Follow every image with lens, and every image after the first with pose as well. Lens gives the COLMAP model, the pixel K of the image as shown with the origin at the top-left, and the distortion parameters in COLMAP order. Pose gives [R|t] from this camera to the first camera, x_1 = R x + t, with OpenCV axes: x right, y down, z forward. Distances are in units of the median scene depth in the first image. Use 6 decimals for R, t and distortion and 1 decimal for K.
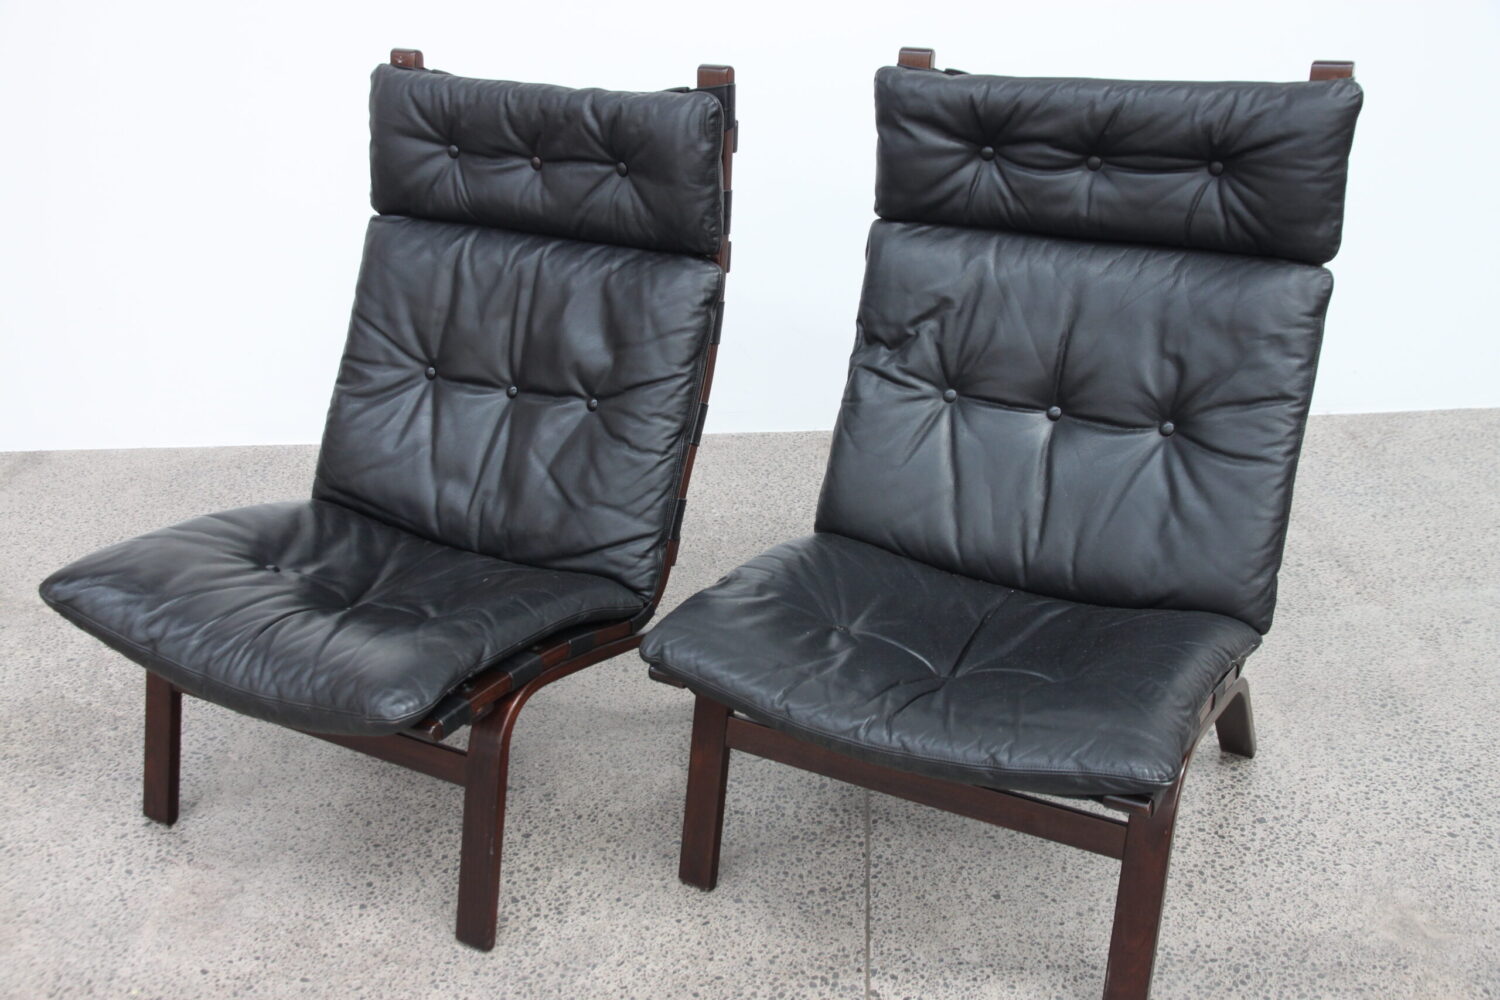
lens RADIAL K [[1459.0, 0, 758.7], [0, 1459.0, 497.1], [0, 0, 1]] dist [-0.003168, 0.000000]
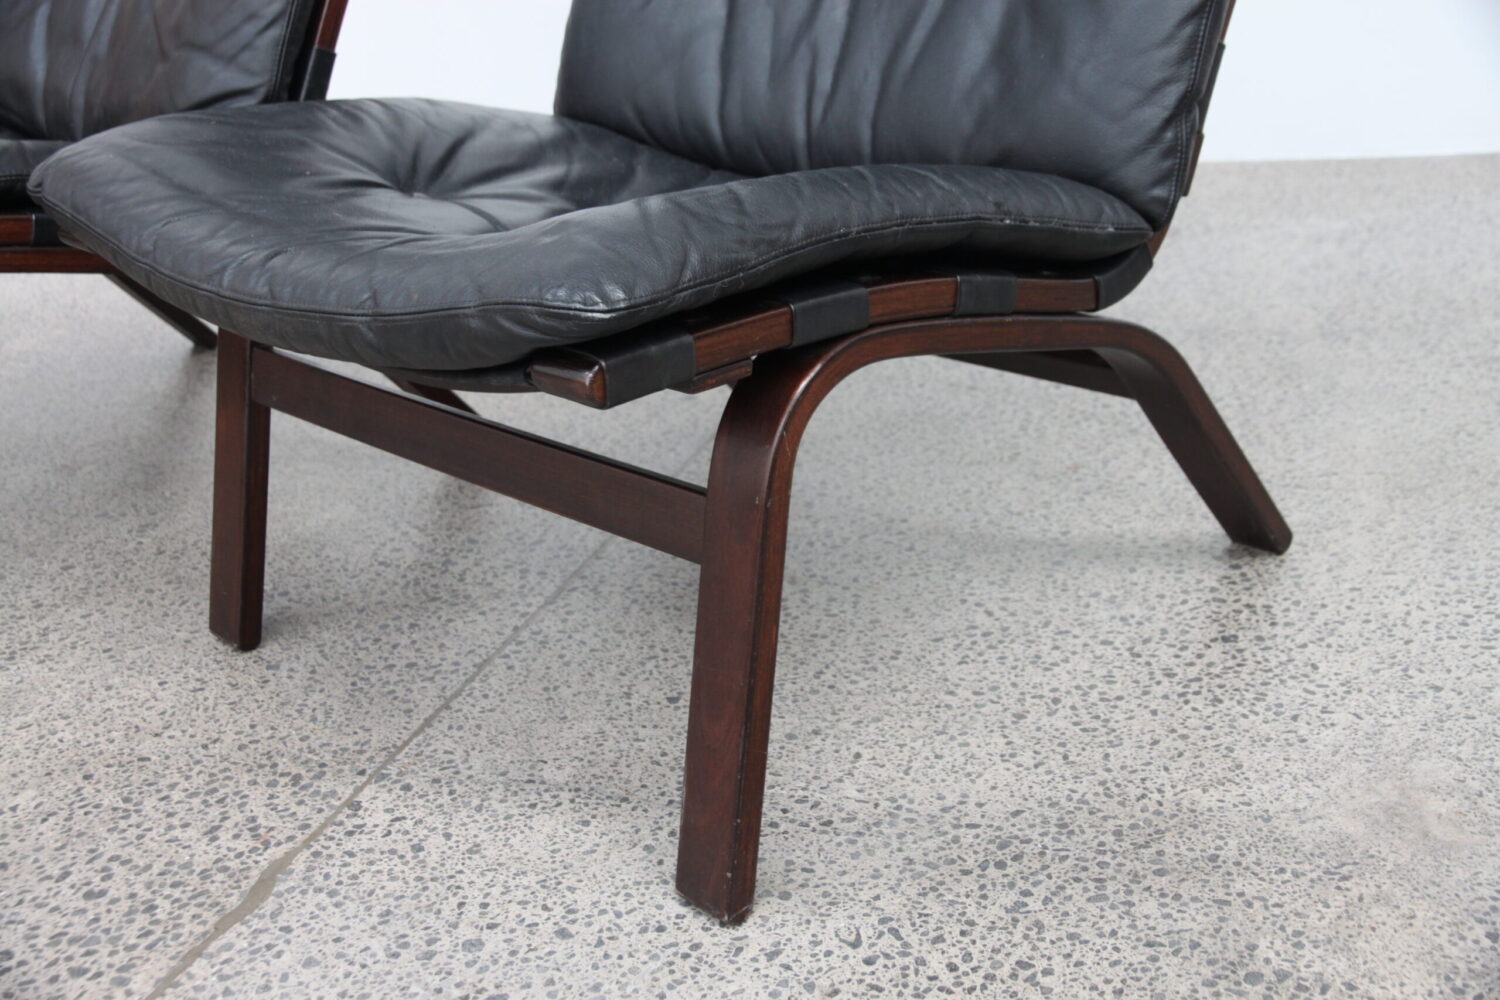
lens RADIAL K [[1751.1, 0, 826.0], [0, 1751.1, 534.0], [0, 0, 1]] dist [0.039251, 0.000000]
pose [[0.957923, 0.067594, -0.278952, 0.407297], [-0.069649, 0.997568, 0.002547, 0.206343], [0.278446, 0.016989, 0.960302, 0.369843]]
